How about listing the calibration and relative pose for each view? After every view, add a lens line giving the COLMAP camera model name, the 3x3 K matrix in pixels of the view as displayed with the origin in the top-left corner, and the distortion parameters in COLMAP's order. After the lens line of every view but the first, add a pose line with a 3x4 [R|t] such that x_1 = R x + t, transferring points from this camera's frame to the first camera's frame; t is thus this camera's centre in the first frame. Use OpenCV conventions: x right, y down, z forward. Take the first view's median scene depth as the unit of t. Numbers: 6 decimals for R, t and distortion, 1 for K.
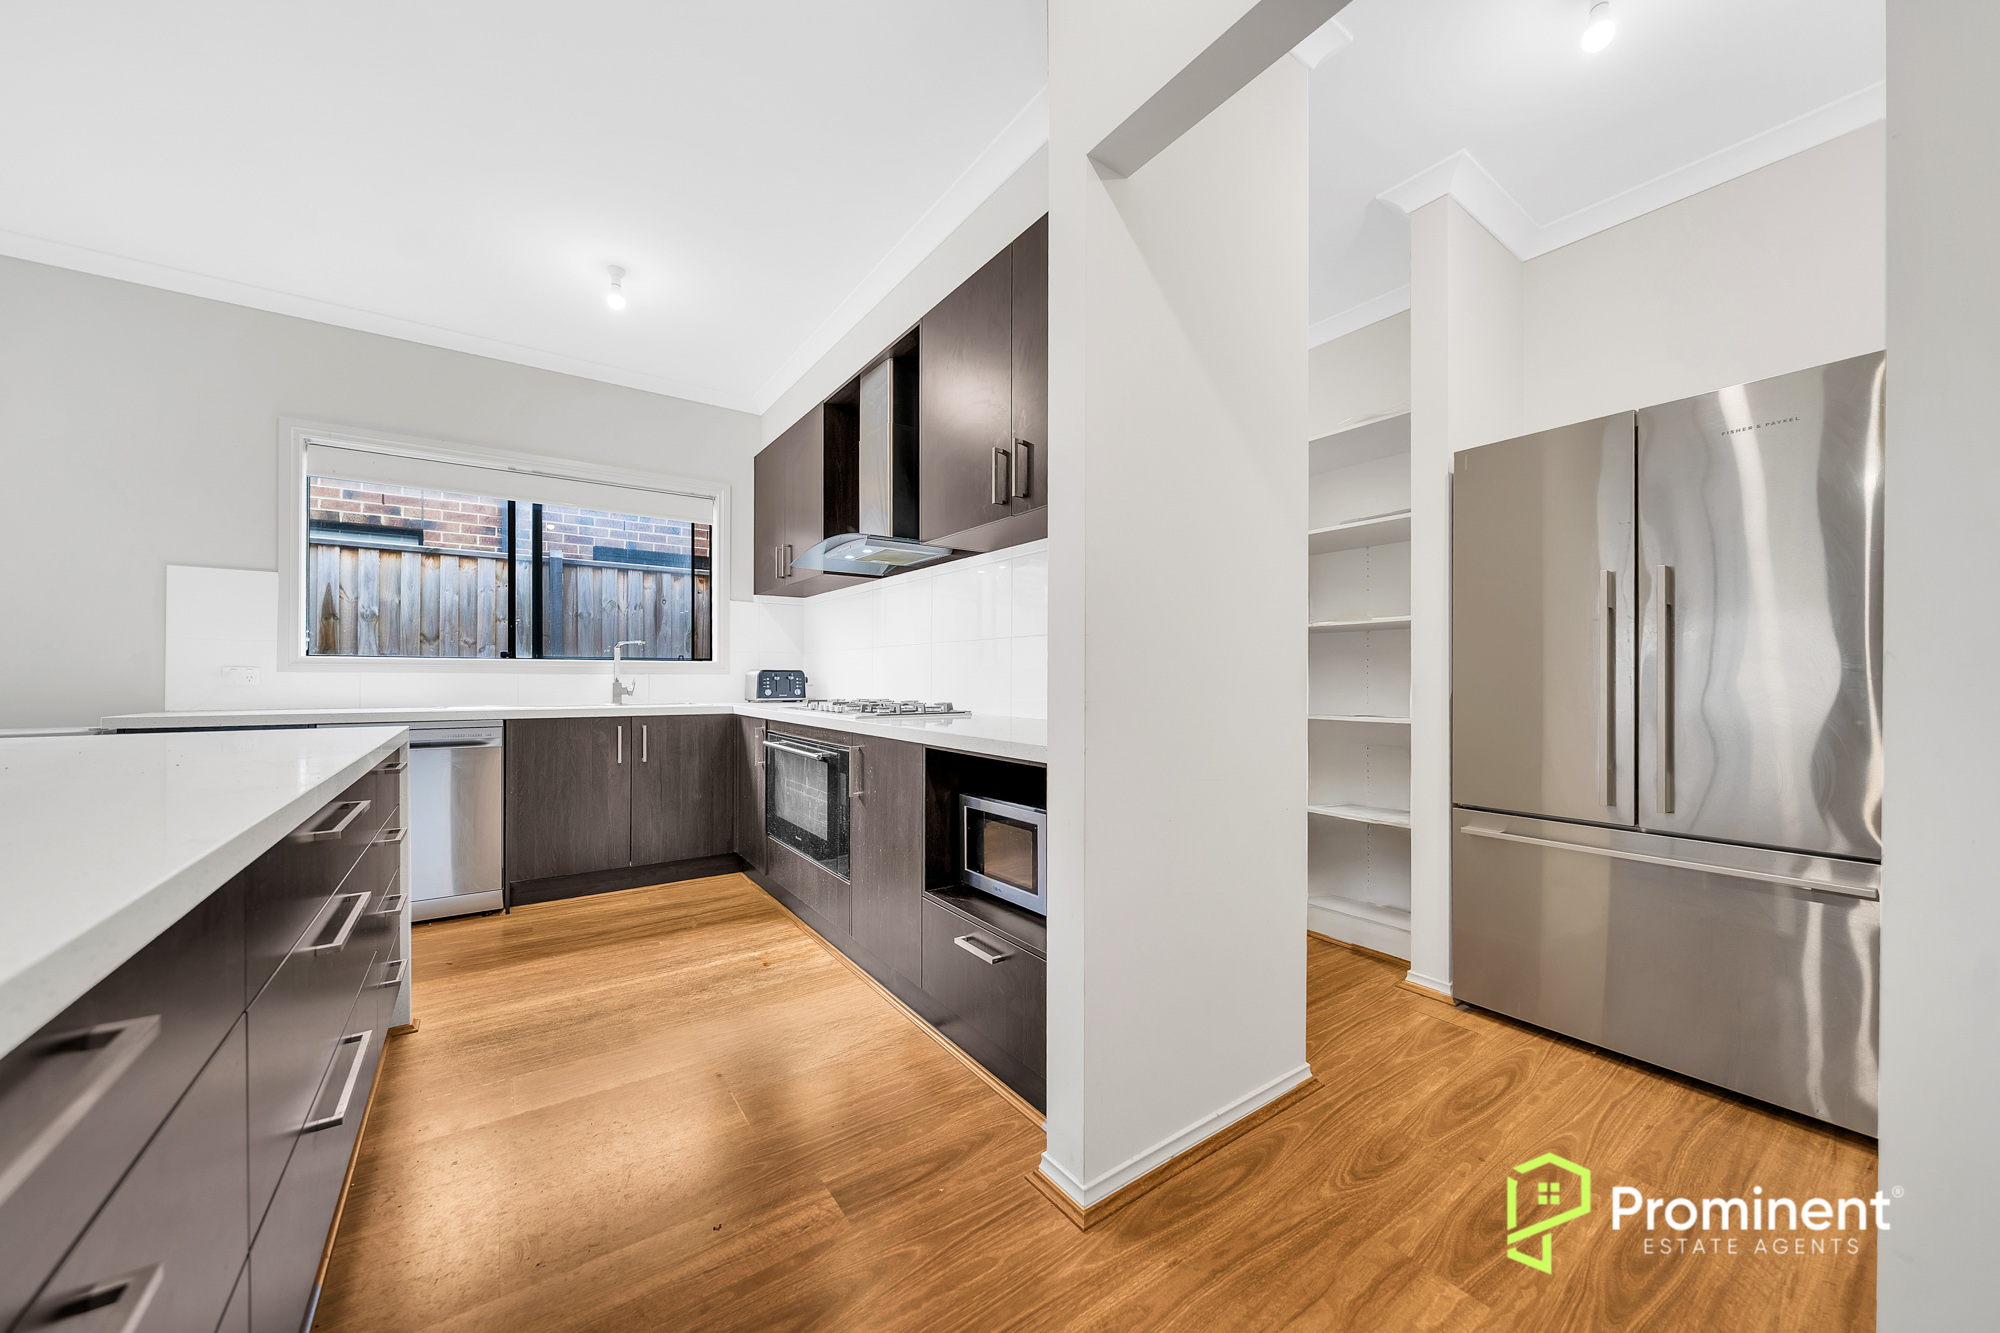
lens RADIAL K [[694.1, 0, 1002.6], [0, 694.1, 682.6], [0, 0, 1]] dist [0.015124, 0.000032]
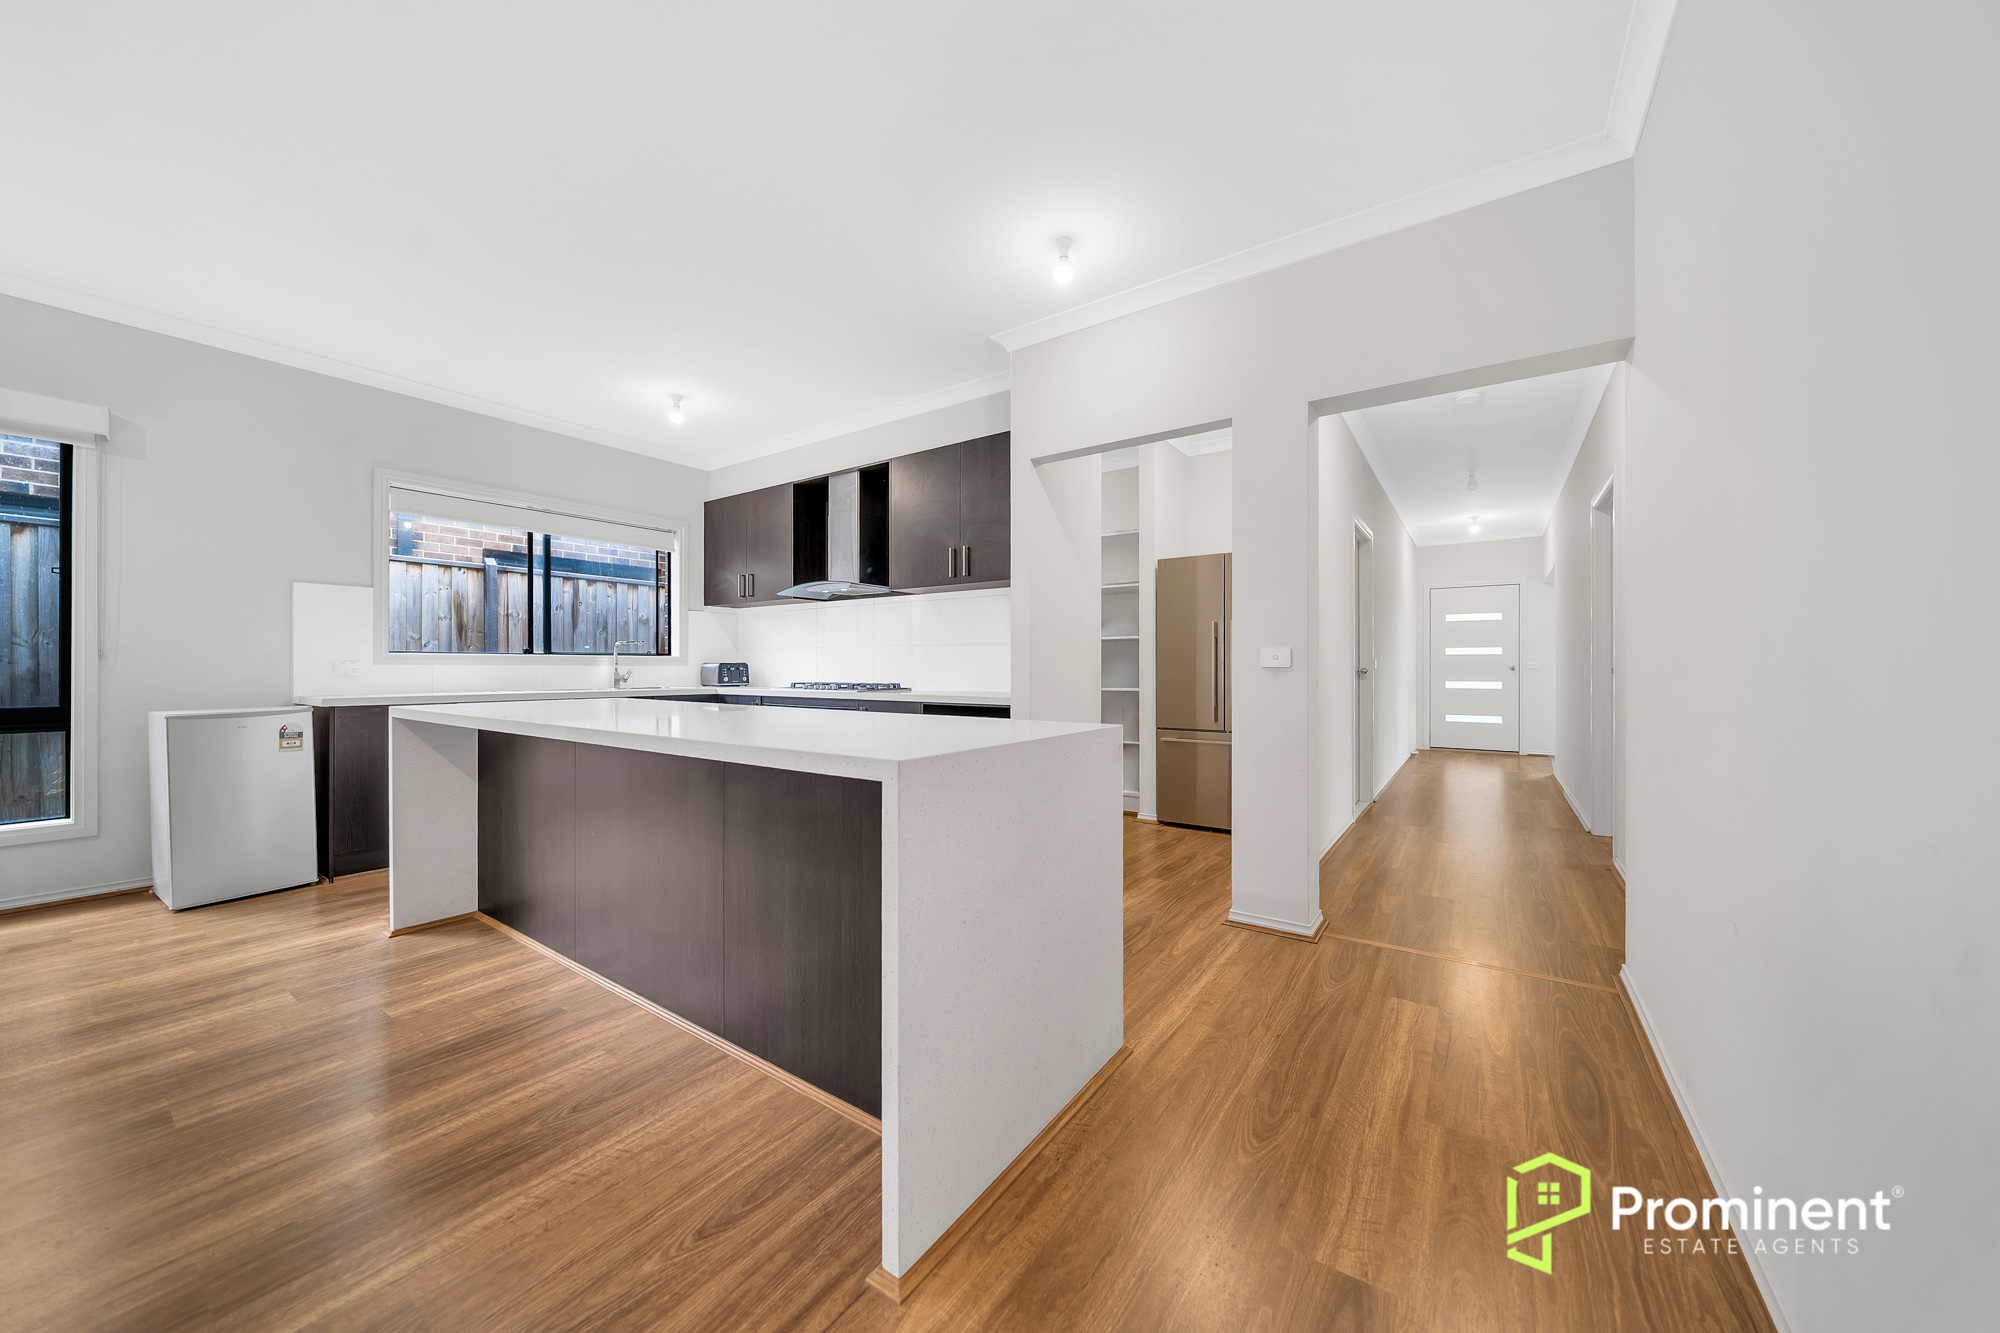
lens RADIAL K [[697.5, 0, 1004.1], [0, 697.5, 673.1], [0, 0, 1]] dist [-0.000211, -0.000057]
pose [[0.941637, -0.003525, 0.336610, -0.350030], [0.003525, 0.999994, 0.000612, 0.003906], [-0.336610, 0.000610, 0.941644, -0.579340]]
